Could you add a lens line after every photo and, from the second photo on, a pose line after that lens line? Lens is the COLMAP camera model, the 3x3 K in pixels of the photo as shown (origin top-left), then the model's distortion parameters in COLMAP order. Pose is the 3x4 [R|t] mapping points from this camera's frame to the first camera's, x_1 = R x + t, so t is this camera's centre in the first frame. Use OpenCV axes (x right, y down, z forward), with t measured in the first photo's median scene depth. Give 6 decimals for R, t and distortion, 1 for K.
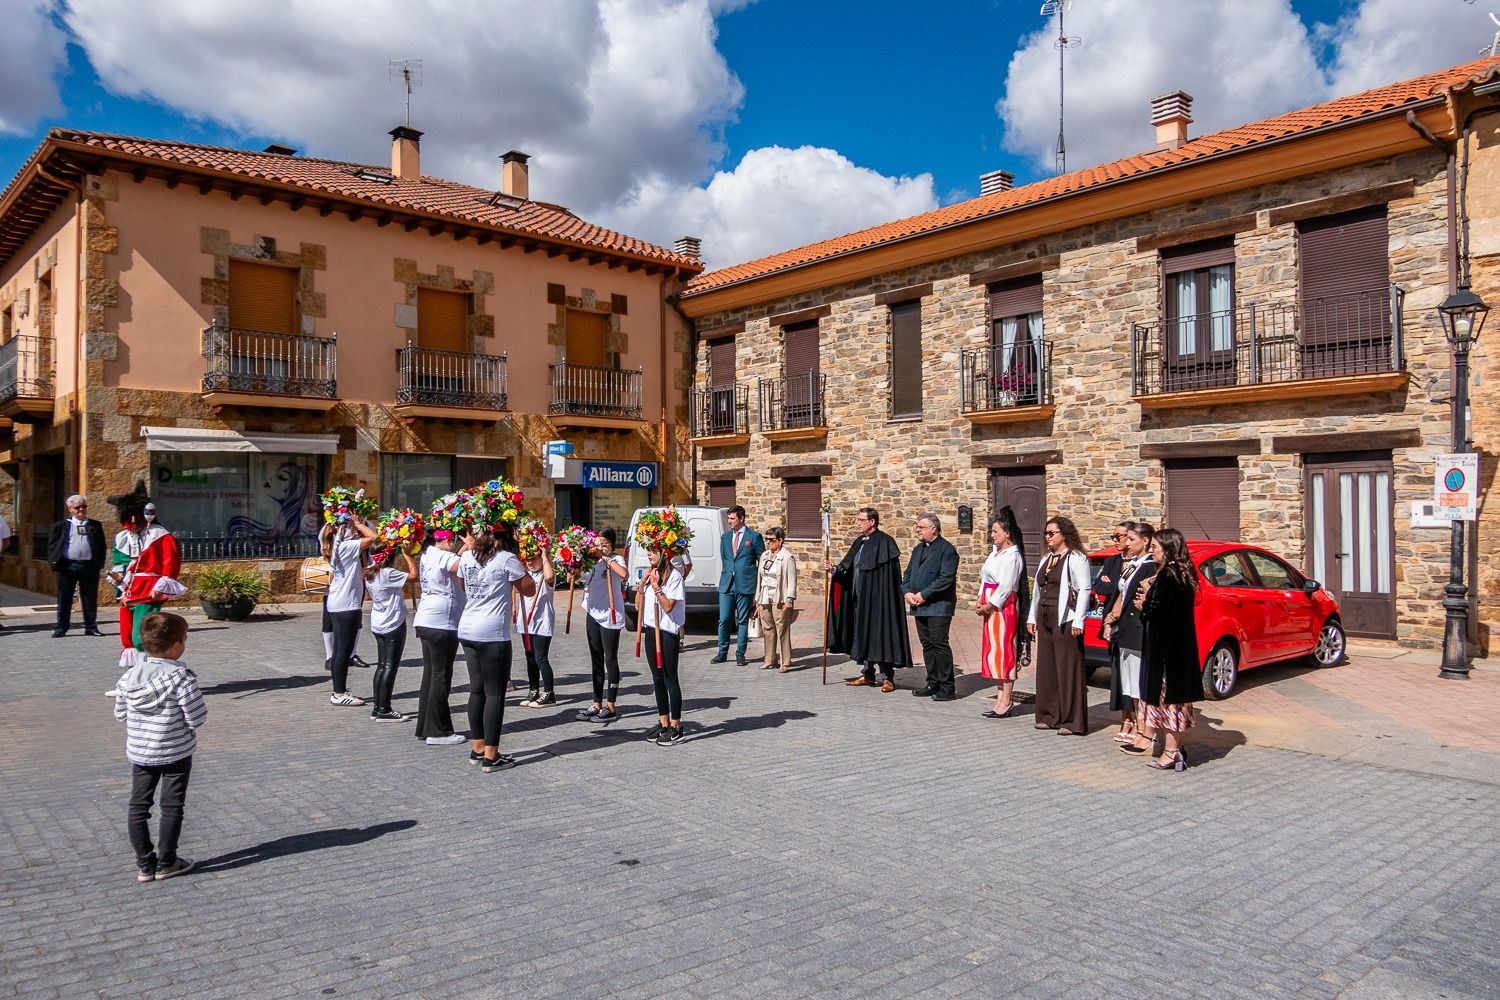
lens RADIAL K [[1041.7, 0, 754.7], [0, 1041.7, 502.2], [0, 0, 1]] dist [-0.005320, -0.005265]
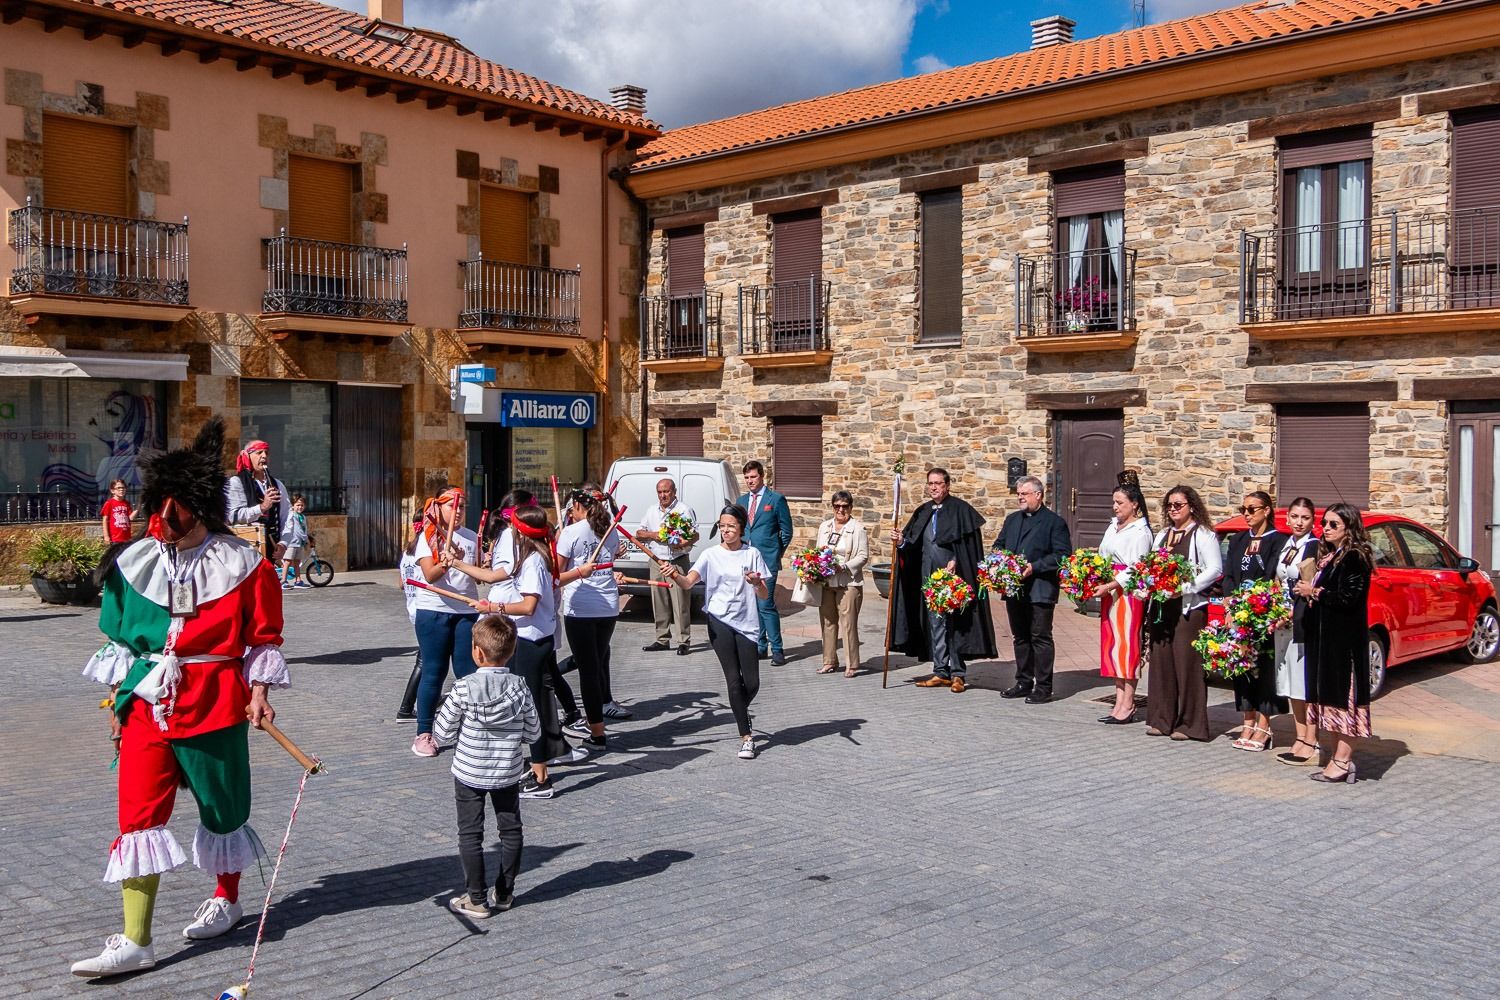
lens RADIAL K [[1467.4, 0, 748.7], [0, 1467.4, 495.8], [0, 0, 1]] dist [-0.001779, 0.000000]
pose [[0.996730, 0.006514, 0.080542, -0.088263], [-0.009908, 0.999076, 0.041820, -0.012357], [-0.080195, -0.042482, 0.995874, -0.079041]]
